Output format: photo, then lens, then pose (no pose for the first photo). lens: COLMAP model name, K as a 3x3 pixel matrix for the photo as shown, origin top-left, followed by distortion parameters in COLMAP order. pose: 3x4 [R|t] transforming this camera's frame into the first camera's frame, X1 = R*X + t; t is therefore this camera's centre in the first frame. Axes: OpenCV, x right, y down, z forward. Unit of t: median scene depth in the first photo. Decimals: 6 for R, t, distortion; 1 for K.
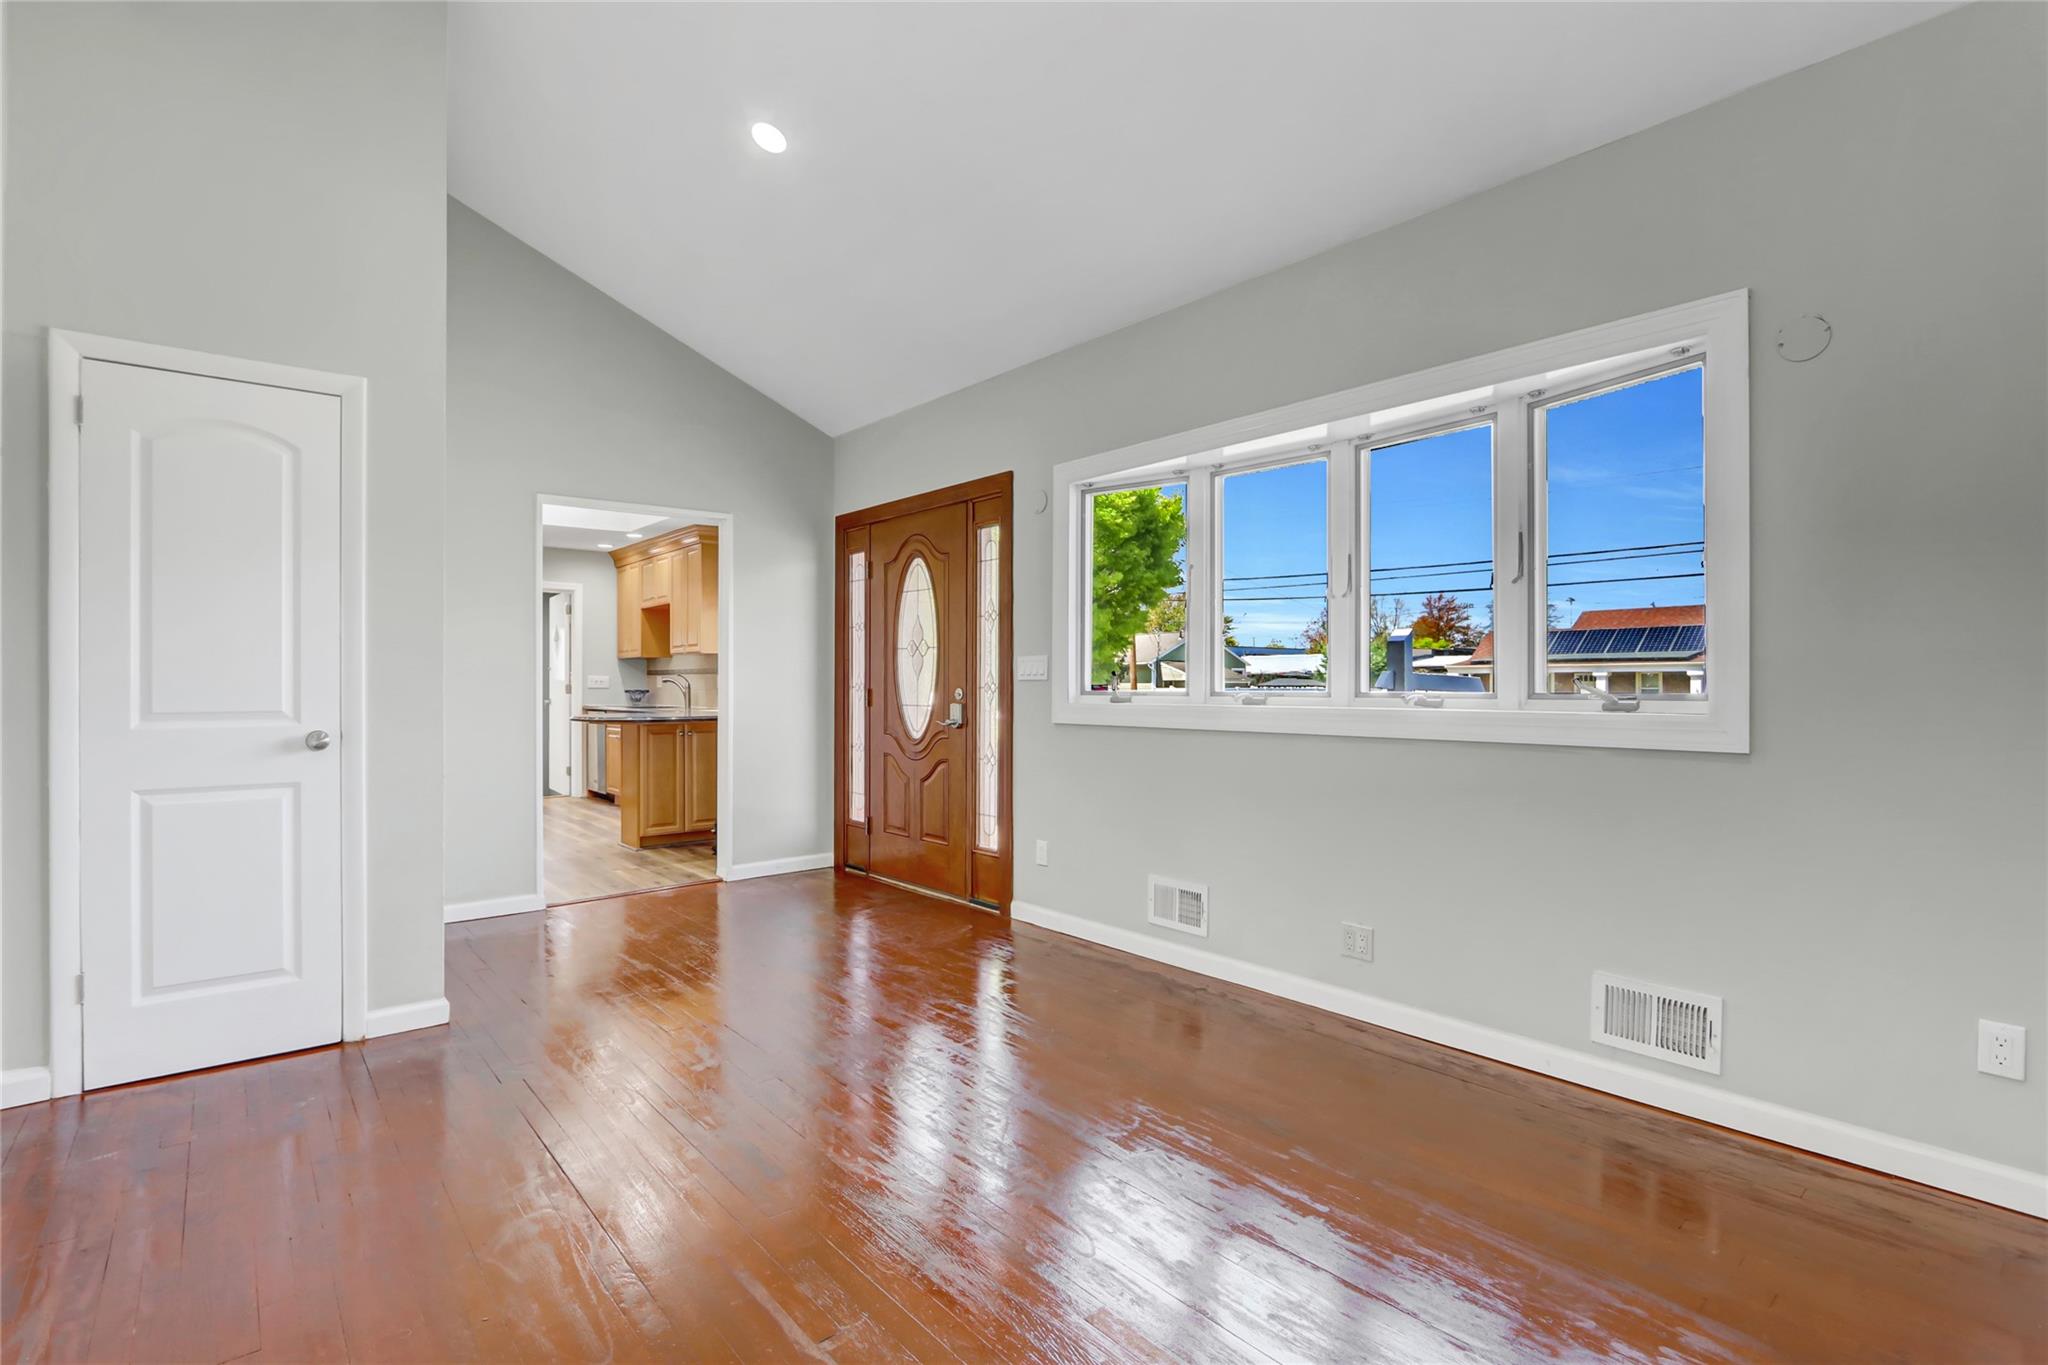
lens RADIAL K [[984.9, 0, 1015.1], [0, 984.9, 687.8], [0, 0, 1]] dist [-0.019357, 0.000880]
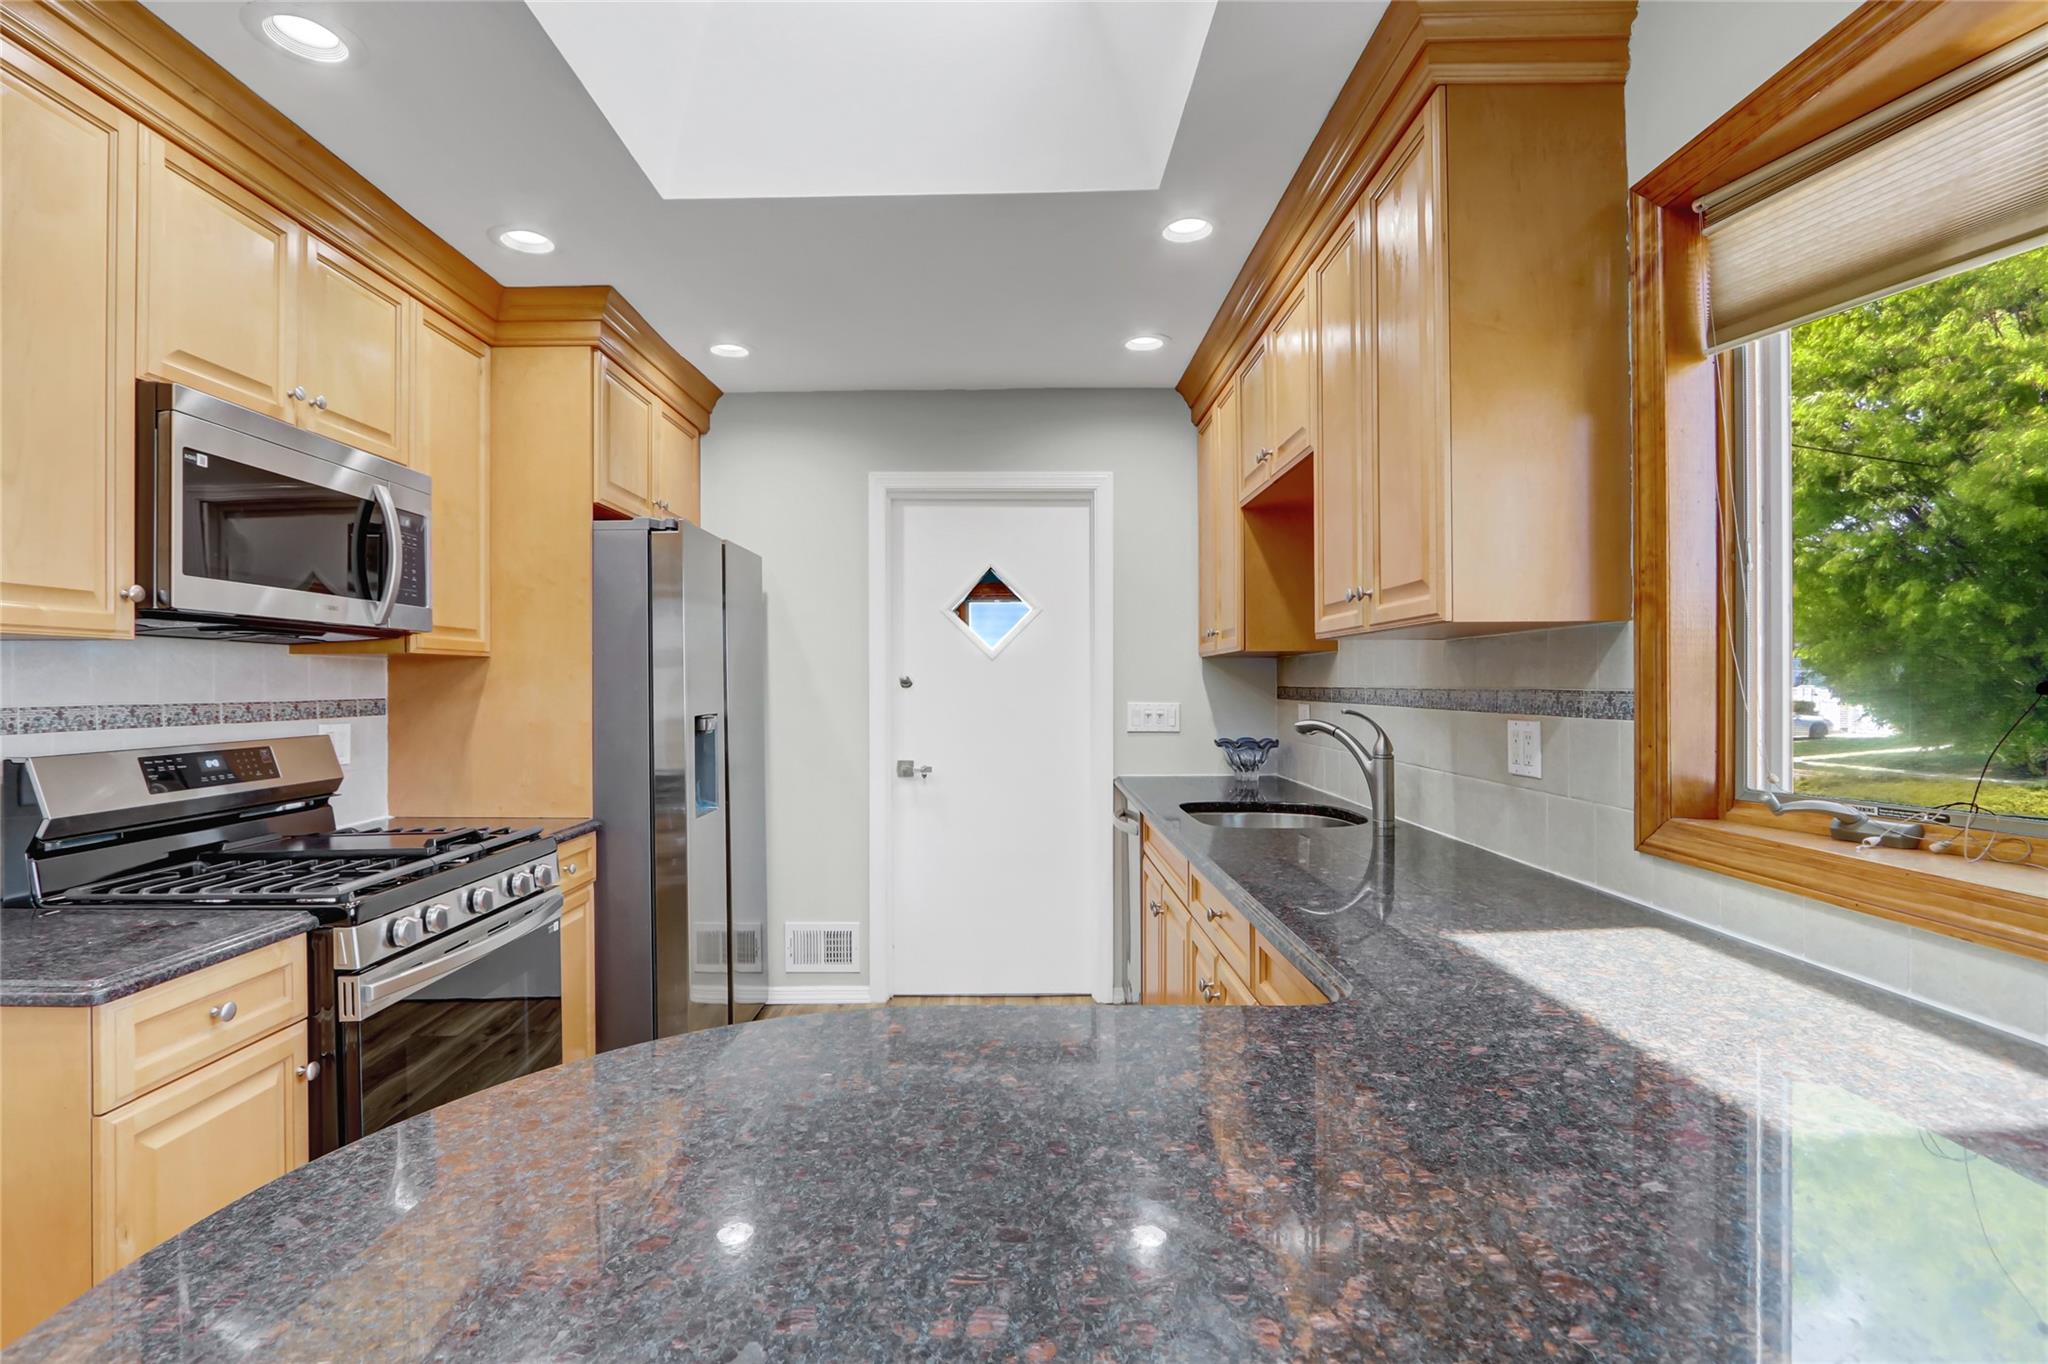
lens RADIAL K [[984.9, 0, 1009.9], [0, 984.9, 676.6], [0, 0, 1]] dist [-0.019357, 0.000880]
pose [[0.771509, -0.005951, -0.636190, -0.219322], [0.000650, 0.999963, -0.008566, -0.018689], [0.636218, 0.006195, 0.771485, 0.663743]]
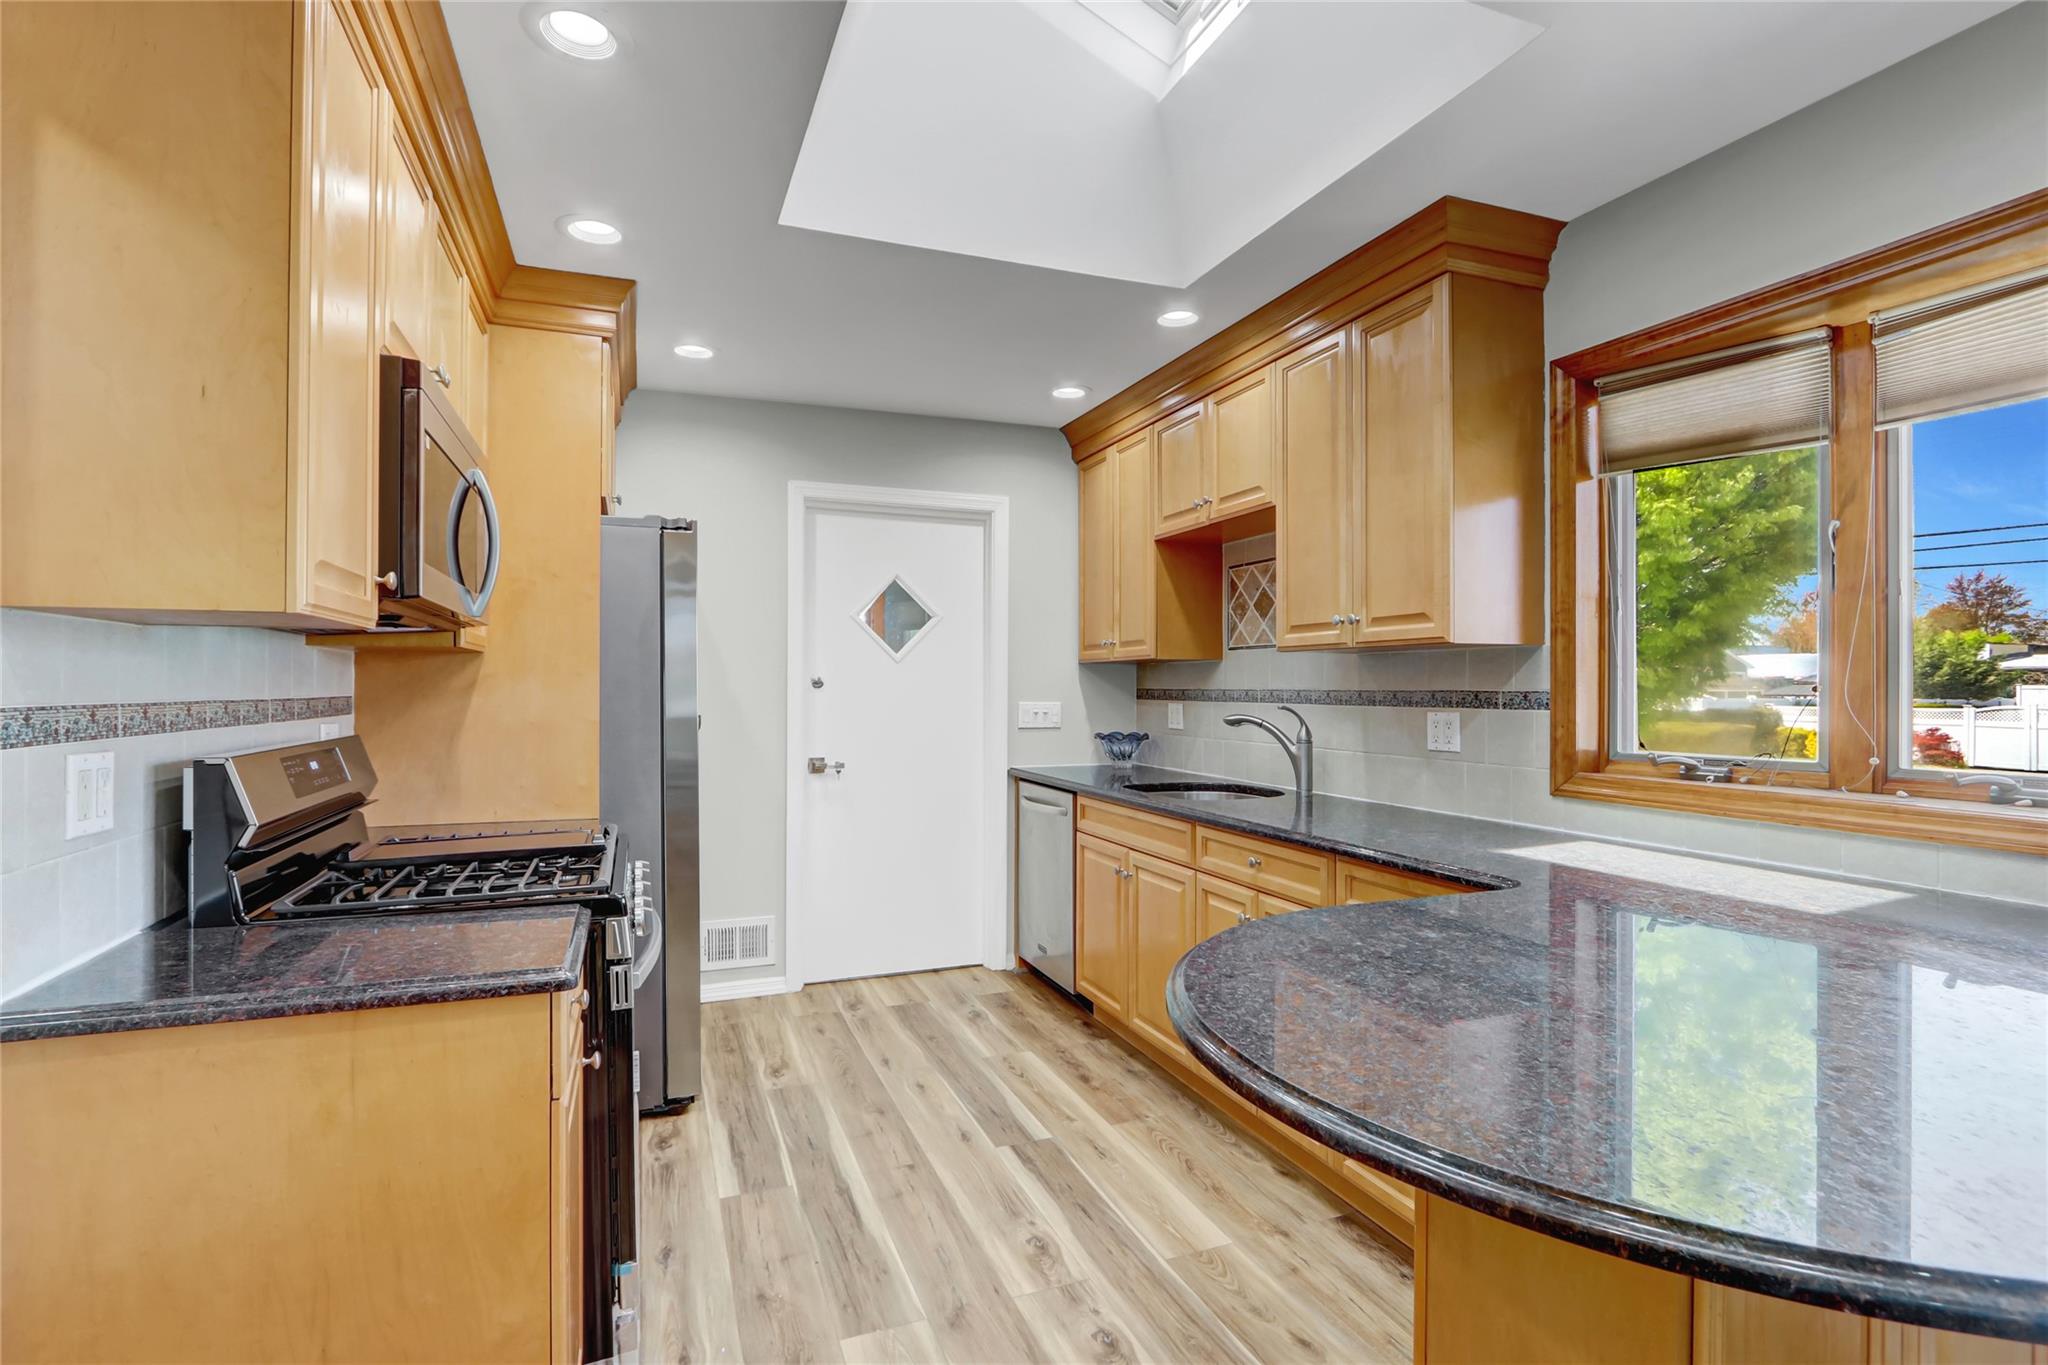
lens RADIAL K [[984.9, 0, 1013.0], [0, 984.9, 681.0], [0, 0, 1]] dist [-0.019357, 0.000880]
pose [[0.952128, 0.001557, -0.305696, -0.300548], [-0.004653, 0.999945, -0.009400, -0.017110], [0.305665, 0.010372, 0.952083, 0.571823]]
